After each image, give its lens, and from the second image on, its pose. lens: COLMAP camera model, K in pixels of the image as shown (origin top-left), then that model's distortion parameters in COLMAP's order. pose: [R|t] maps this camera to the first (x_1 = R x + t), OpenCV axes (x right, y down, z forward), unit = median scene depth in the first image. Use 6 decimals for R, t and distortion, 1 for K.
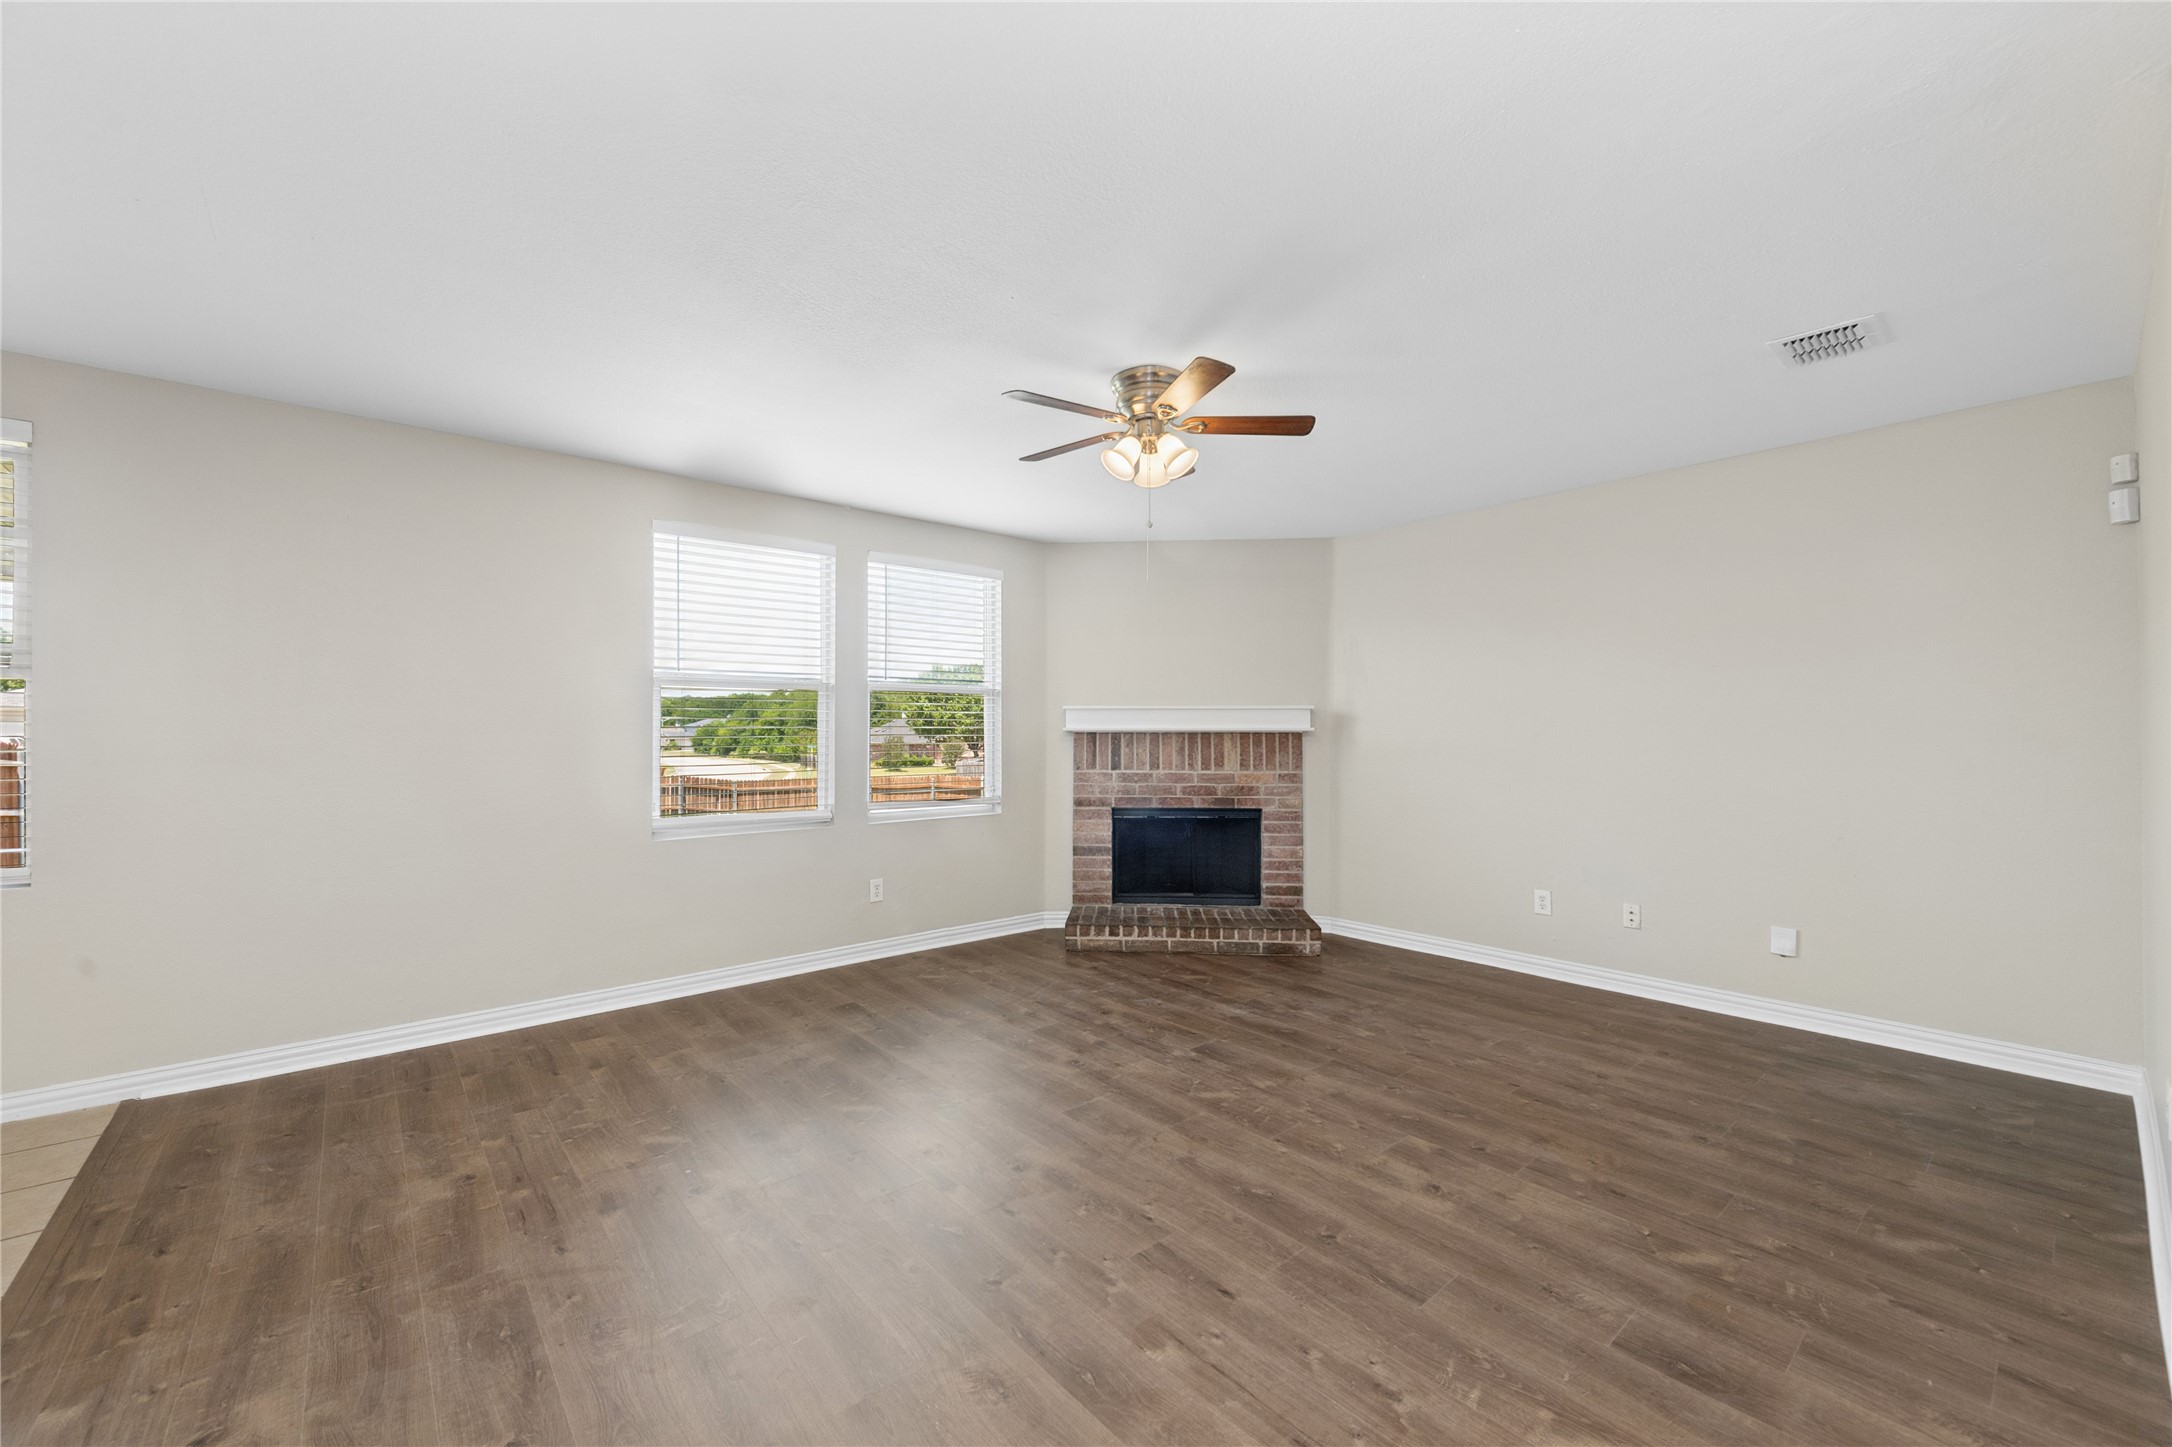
lens RADIAL K [[849.2, 0, 1083.3], [0, 849.2, 735.7], [0, 0, 1]] dist [0.021463, -0.010771]
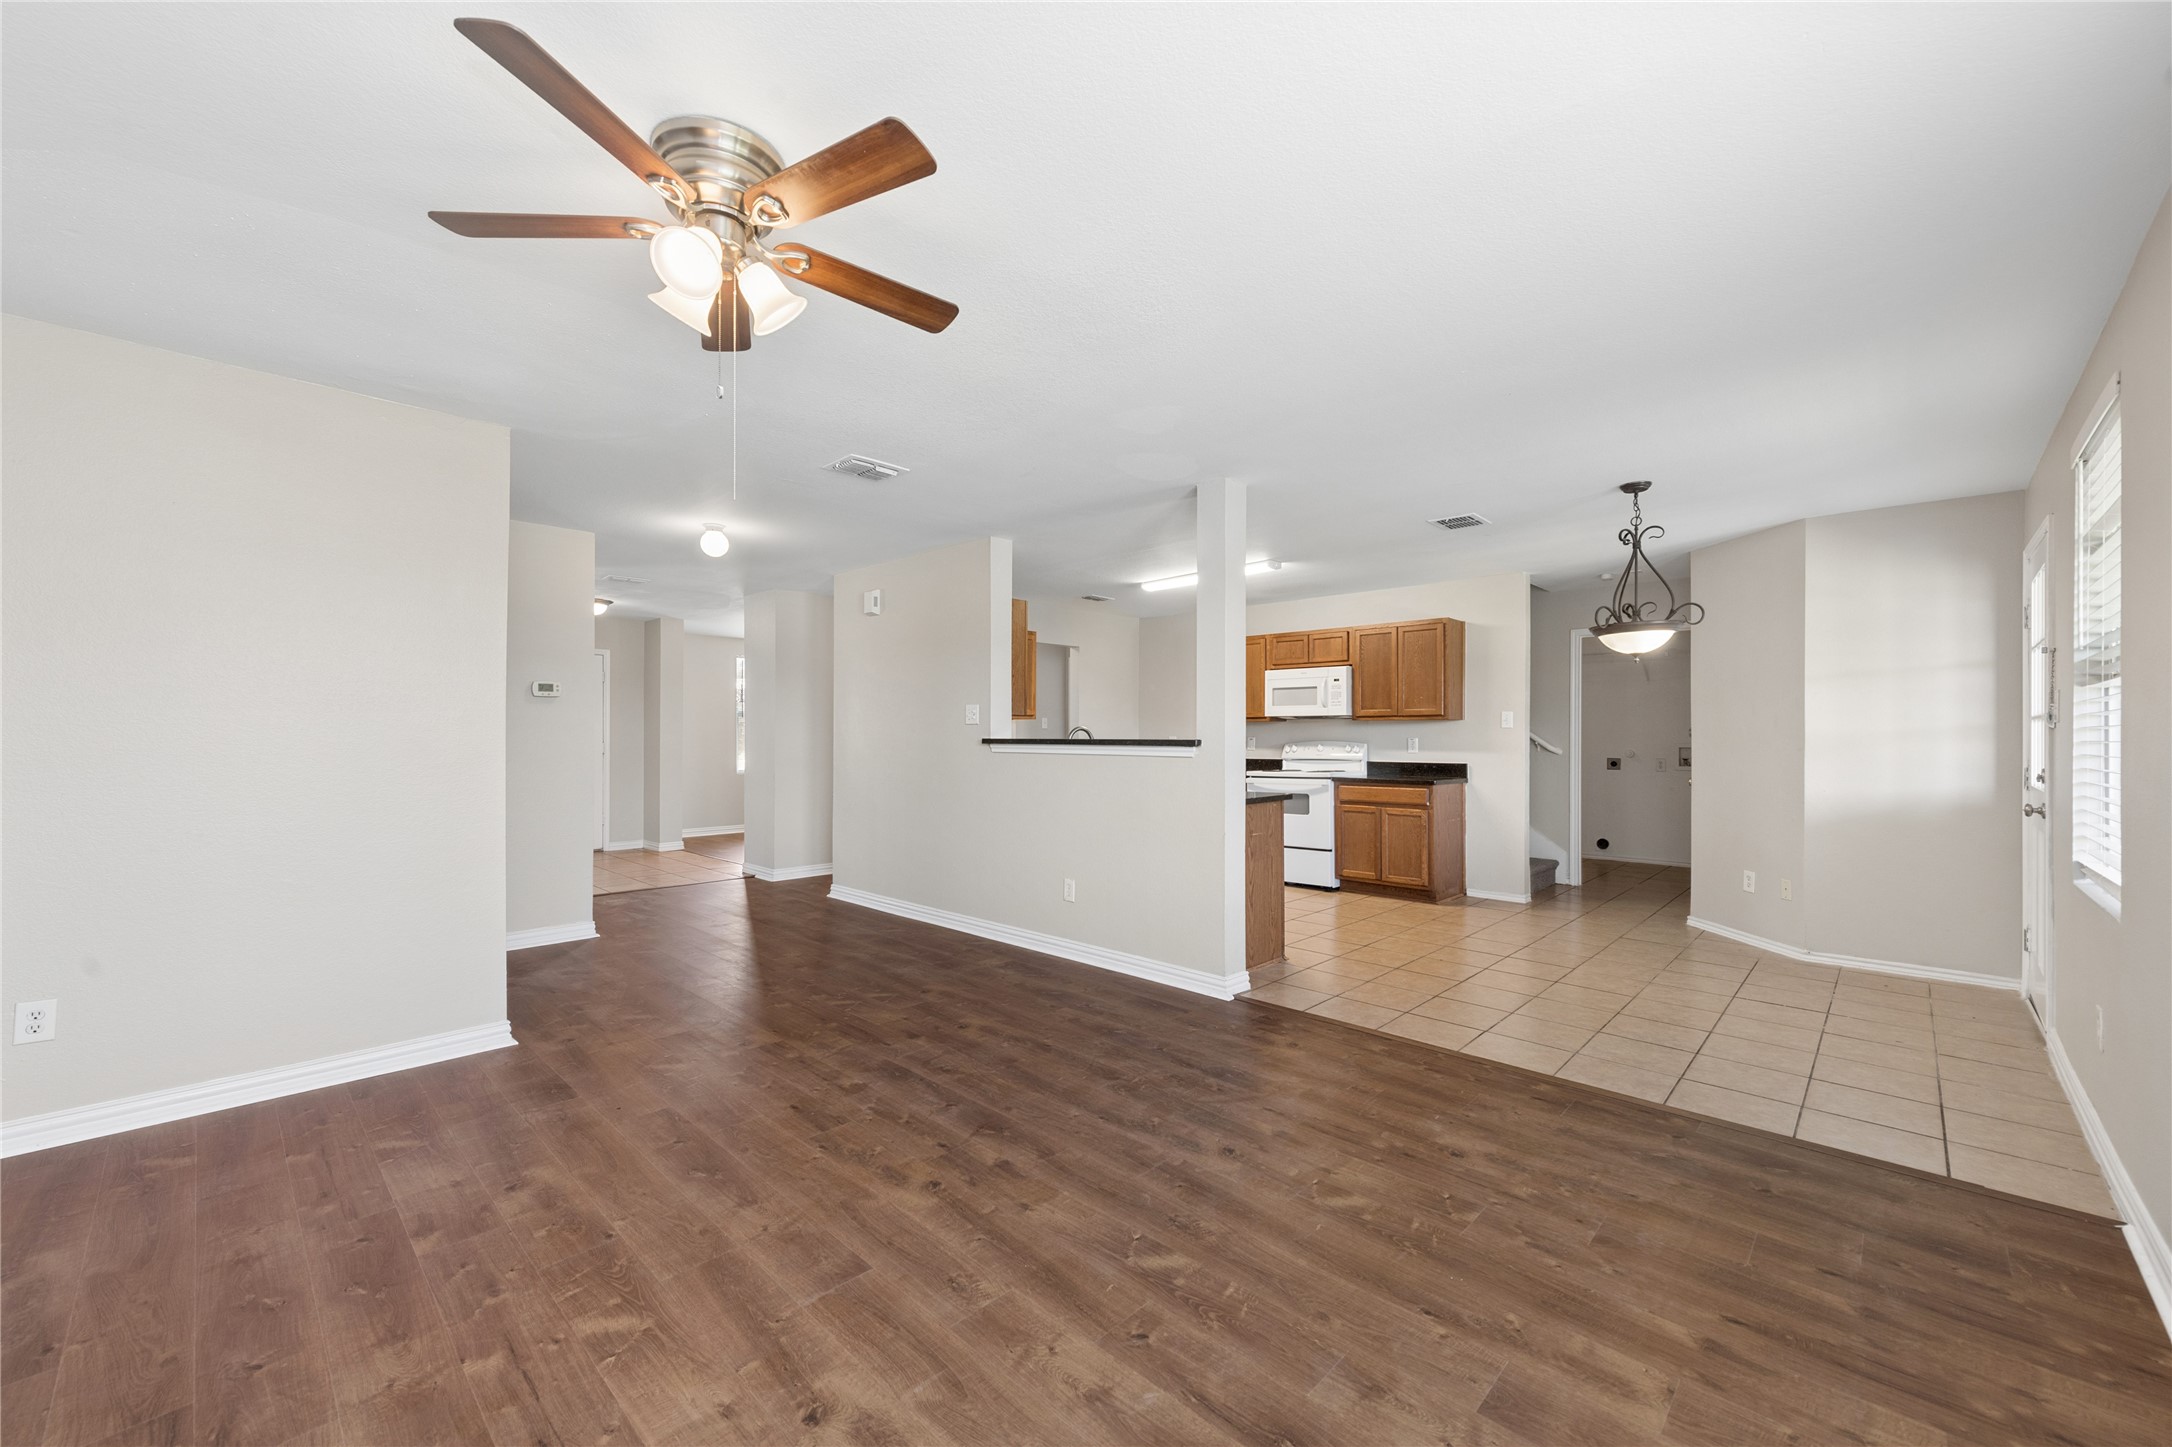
lens RADIAL K [[849.2, 0, 1083.3], [0, 849.2, 735.7], [0, 0, 1]] dist [0.021463, -0.010771]
pose [[-0.995502, -0.003595, -0.094667, -0.075843], [-0.003683, 0.999993, 0.000759, -0.001607], [0.094664, 0.001104, -0.995509, 0.996608]]
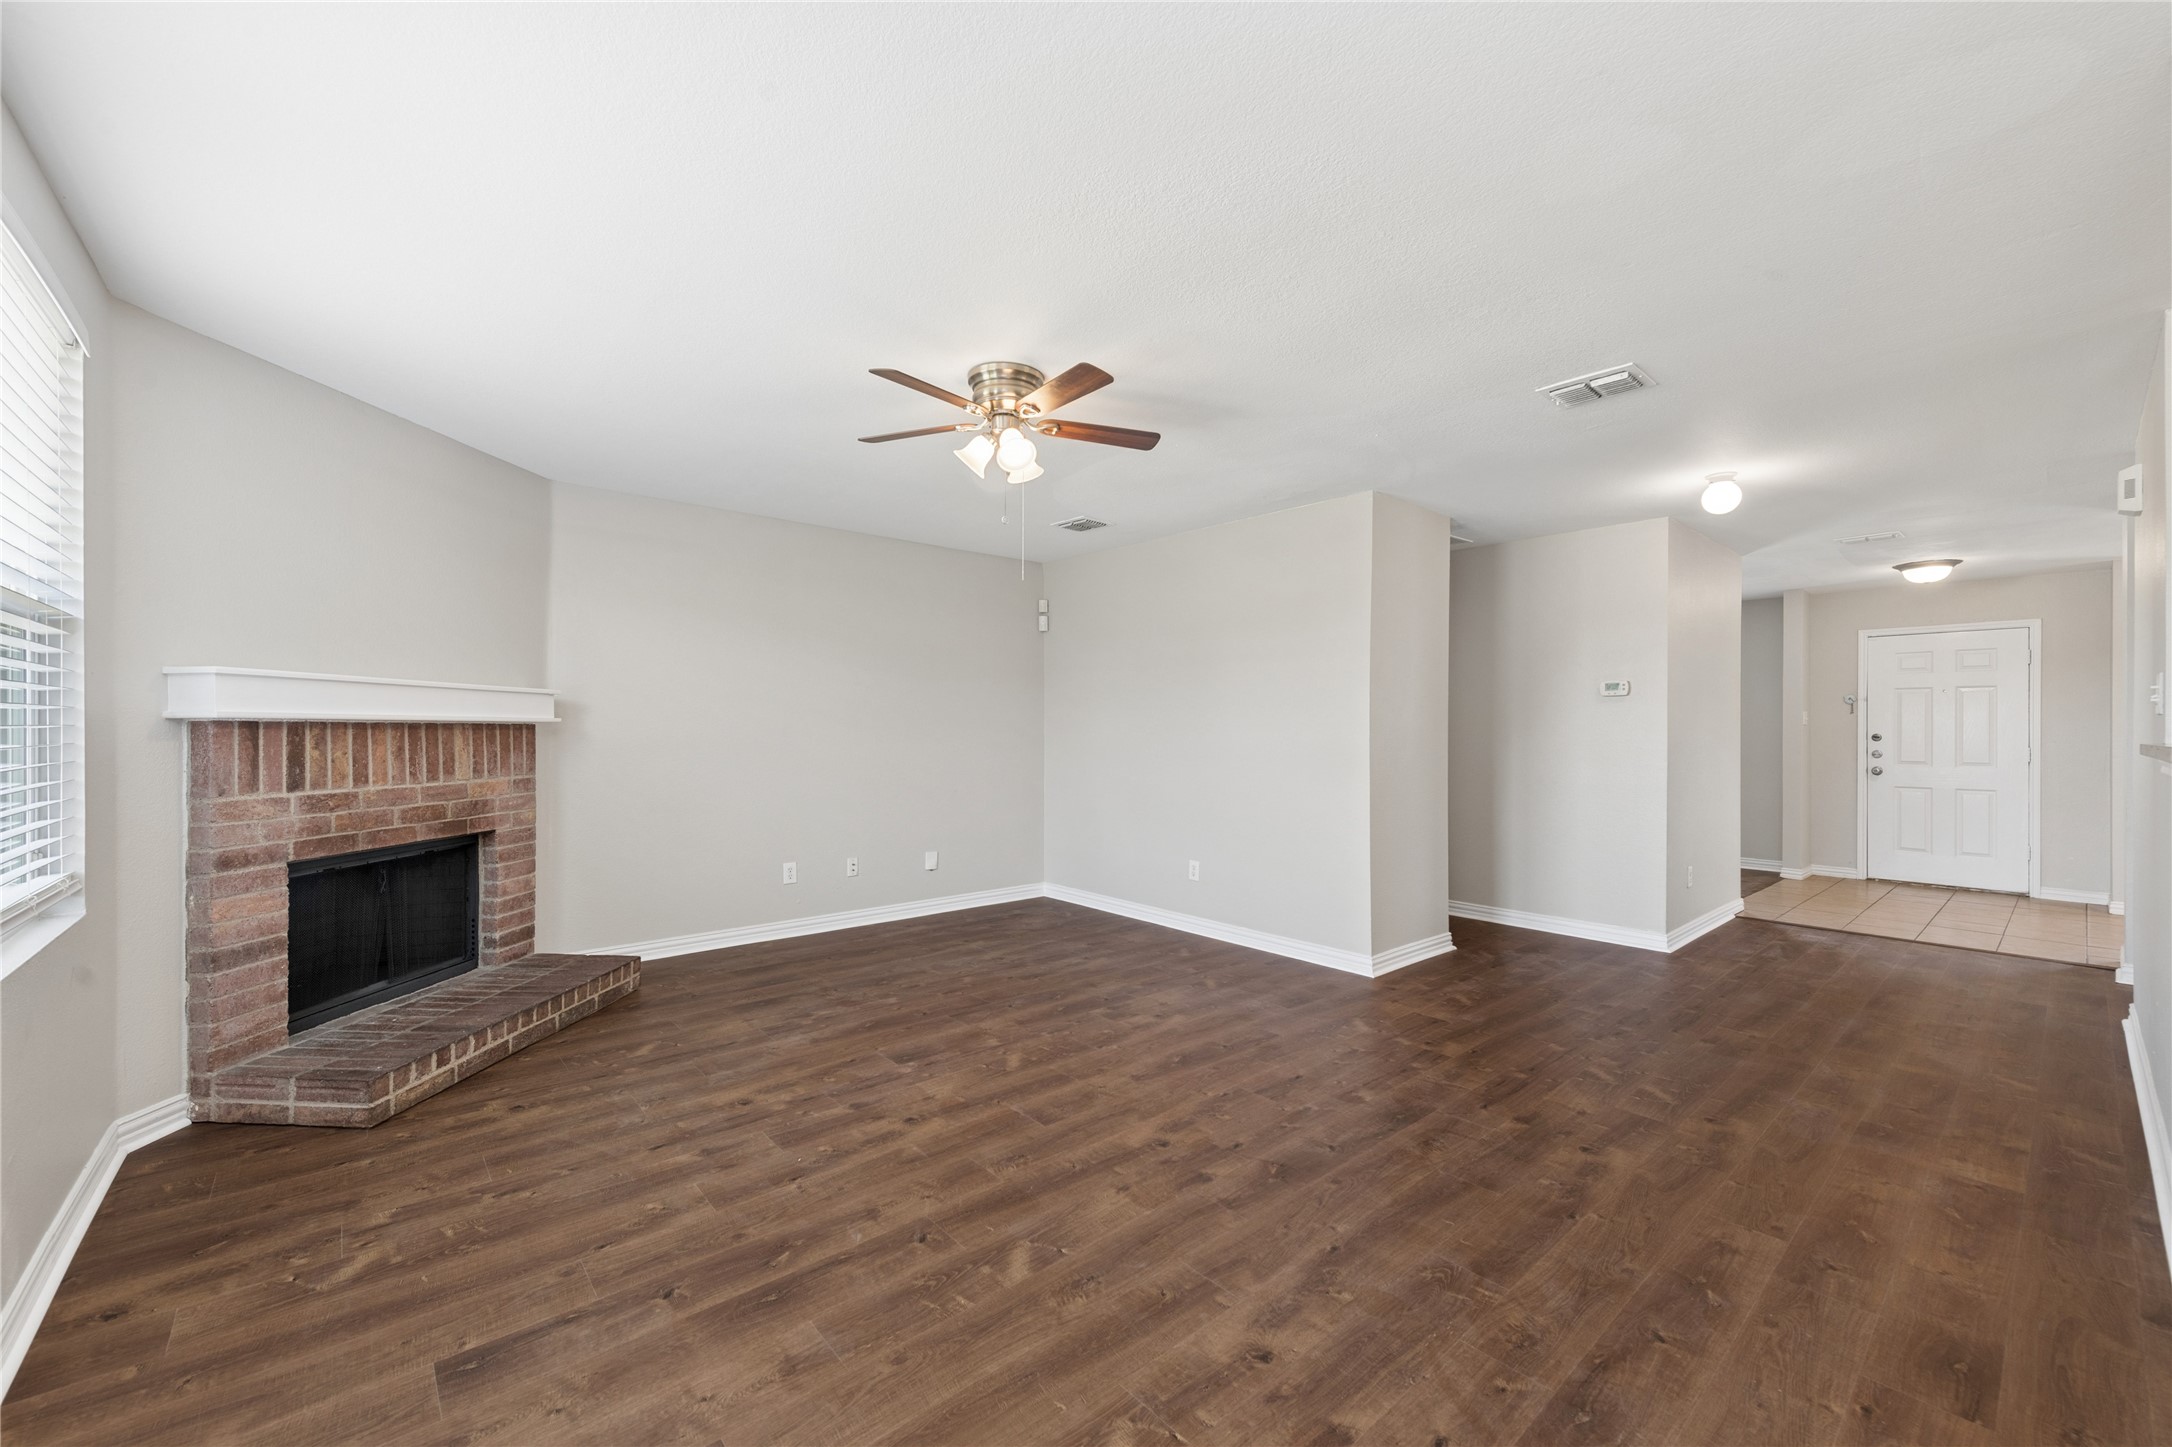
lens RADIAL K [[849.2, 0, 1083.3], [0, 849.2, 735.7], [0, 0, 1]] dist [0.021463, -0.010771]
pose [[-0.006064, -0.007420, 0.999954, -0.566357], [-0.006028, 0.999955, 0.007383, -0.002286], [-0.999963, -0.005983, -0.006108, 0.557771]]
